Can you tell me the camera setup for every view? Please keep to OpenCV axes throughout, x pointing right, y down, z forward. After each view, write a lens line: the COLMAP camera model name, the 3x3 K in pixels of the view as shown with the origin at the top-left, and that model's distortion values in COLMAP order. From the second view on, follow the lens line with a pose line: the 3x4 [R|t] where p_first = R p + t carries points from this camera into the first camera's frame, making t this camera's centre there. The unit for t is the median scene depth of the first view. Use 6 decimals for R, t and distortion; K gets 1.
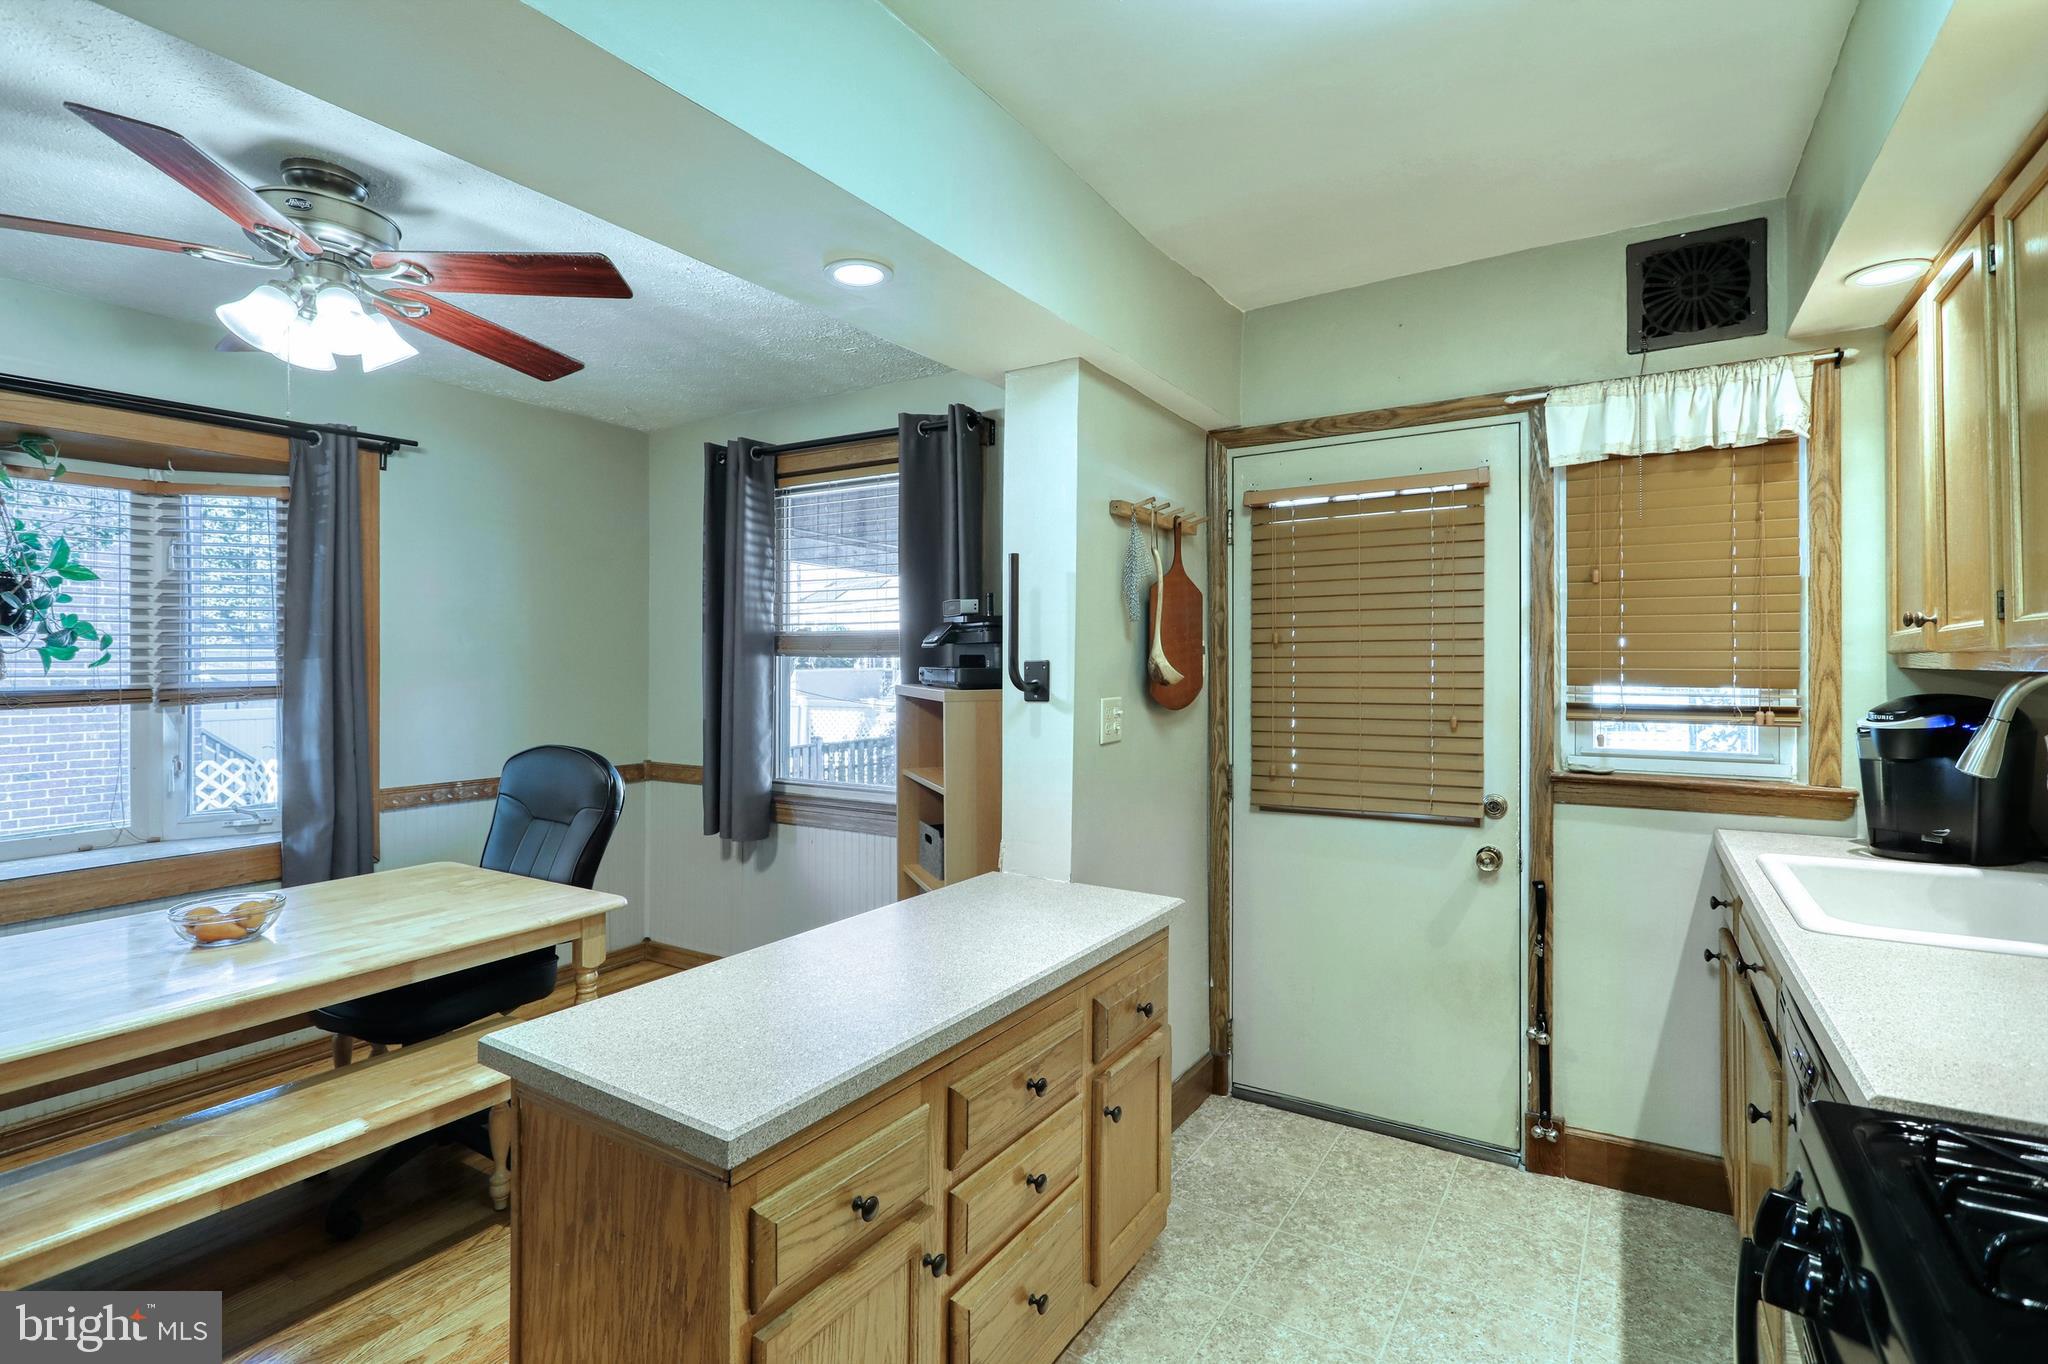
lens RADIAL K [[974.4, 0, 1029.7], [0, 974.4, 664.0], [0, 0, 1]] dist [0.006338, 0.003374]
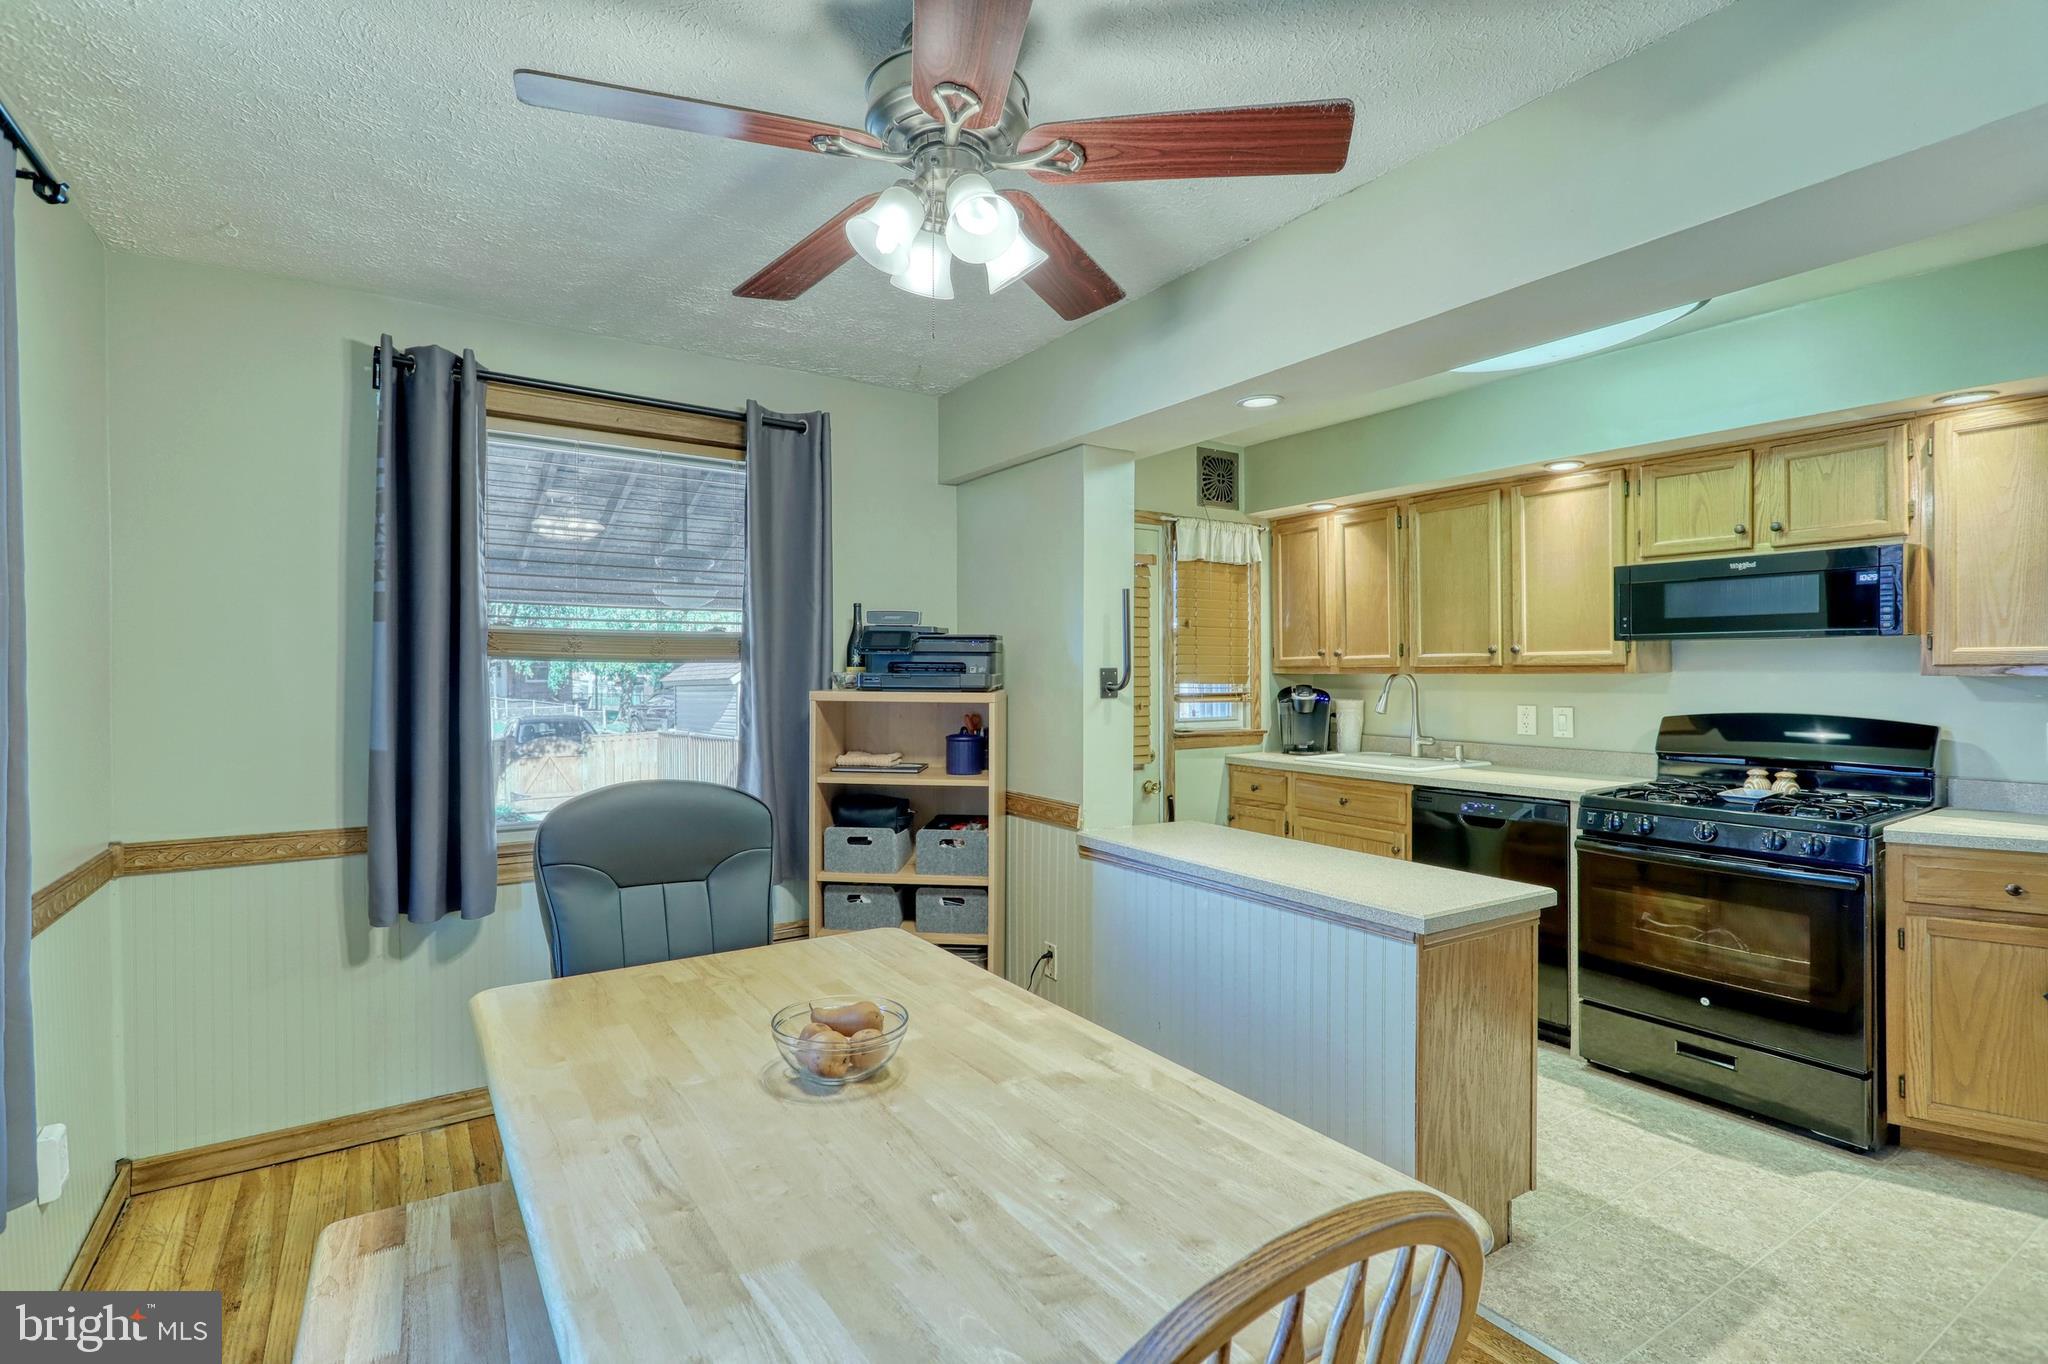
lens RADIAL K [[974.4, 0, 1035.2], [0, 974.4, 677.2], [0, 0, 1]] dist [0.006338, 0.003374]
pose [[0.411718, -0.002798, 0.911307, -1.185057], [-0.001113, 0.999993, 0.003573, 0.004589], [-0.911311, -0.002485, 0.411712, 0.504067]]
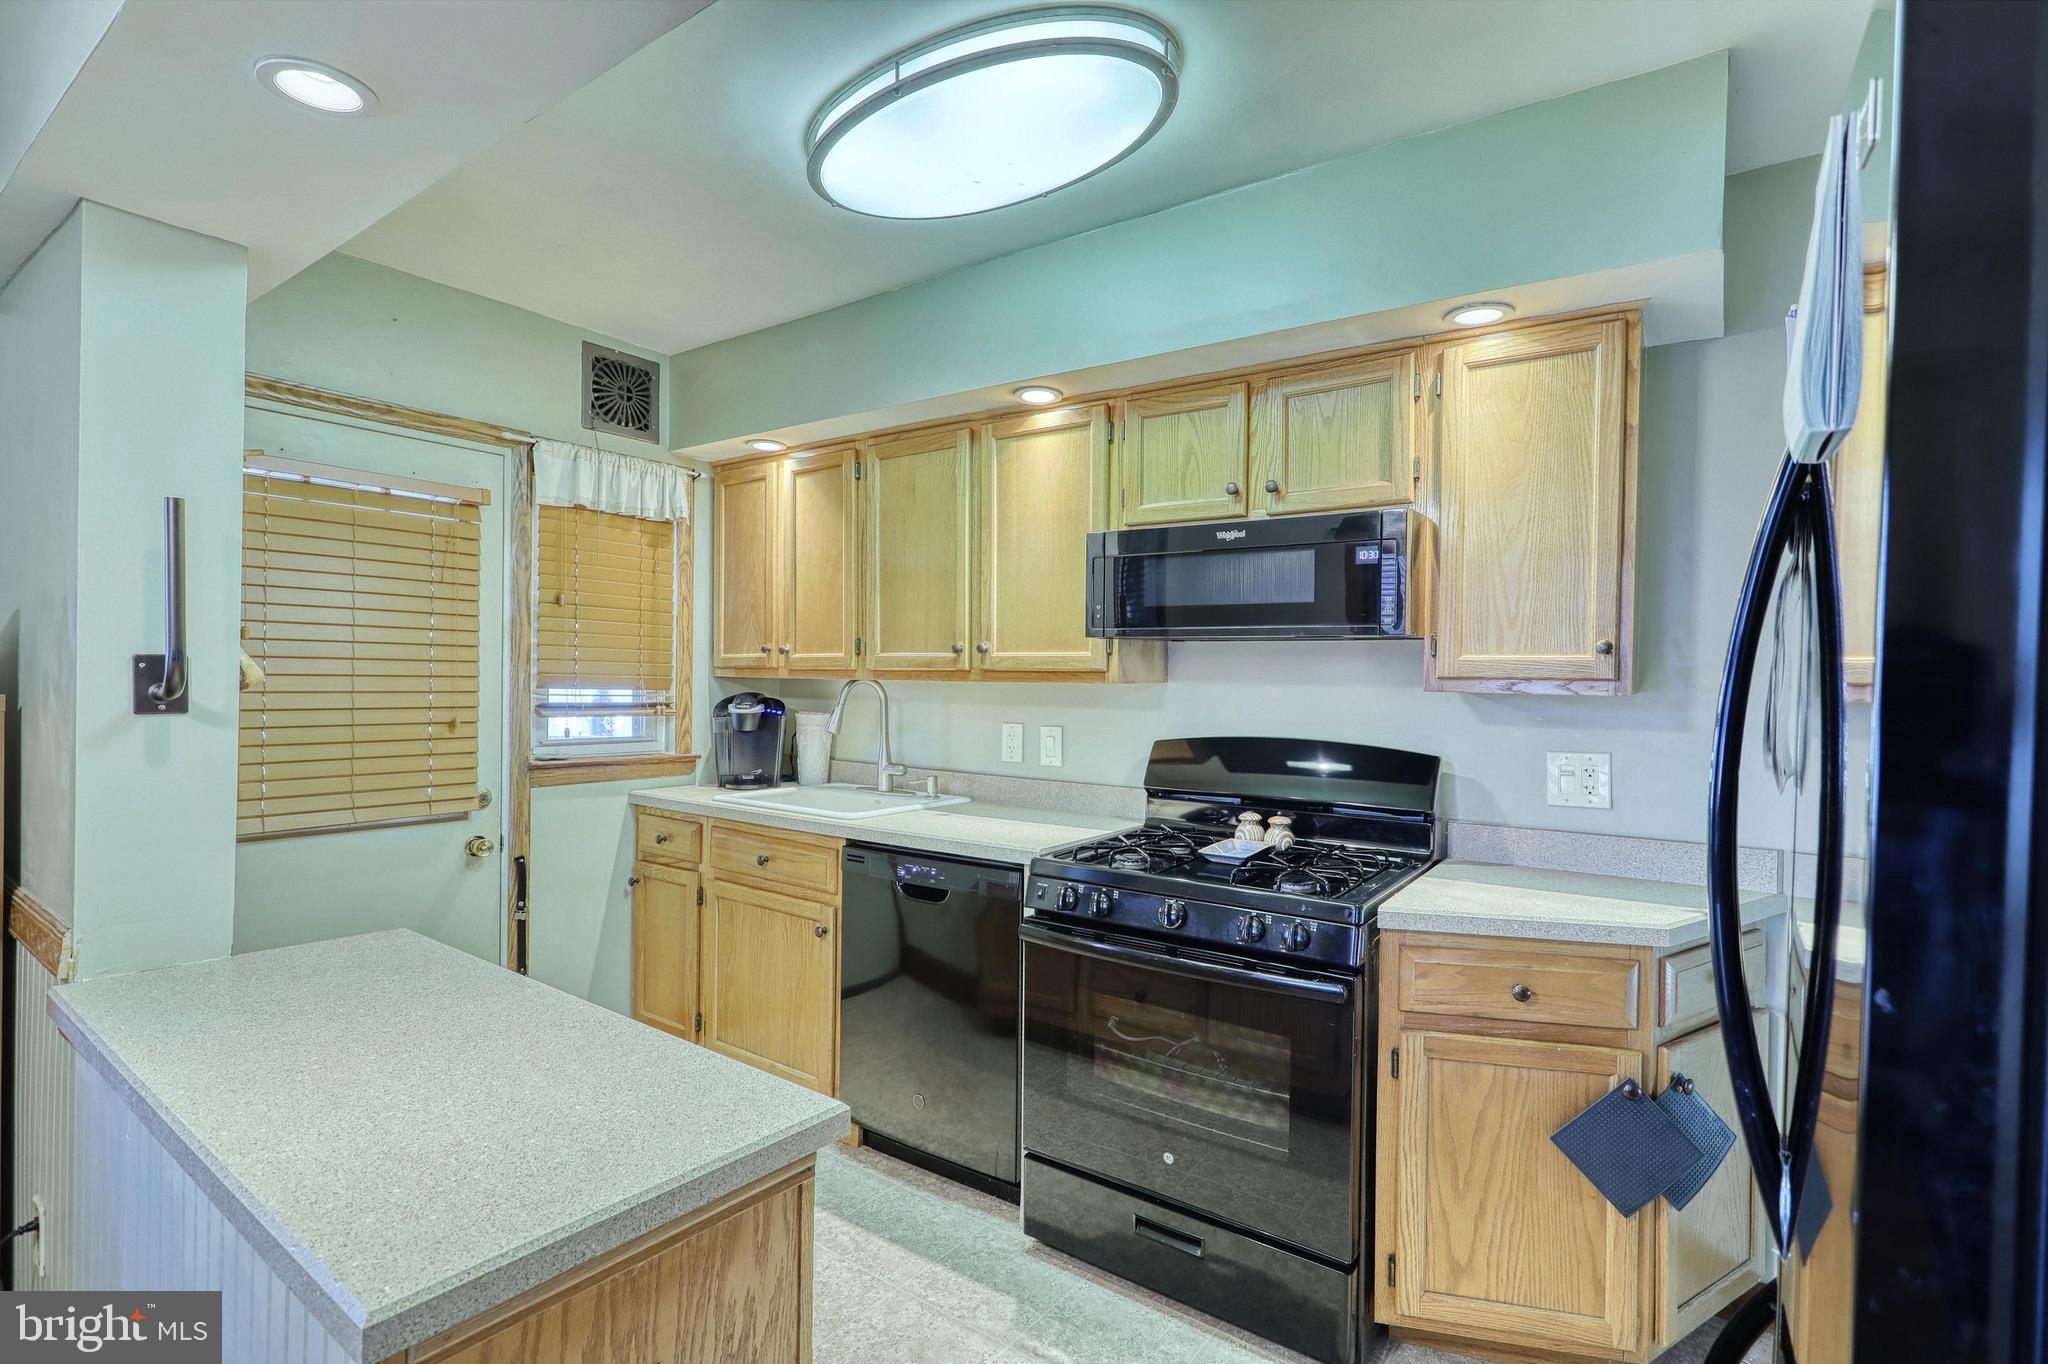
lens RADIAL K [[974.4, 0, 1024.4], [0, 974.4, 688.8], [0, 0, 1]] dist [0.006338, 0.003374]
pose [[0.076451, -0.004194, 0.997065, -0.595722], [-0.018417, 0.999815, 0.005618, 0.005120], [-0.996903, -0.018793, 0.076359, 0.317720]]
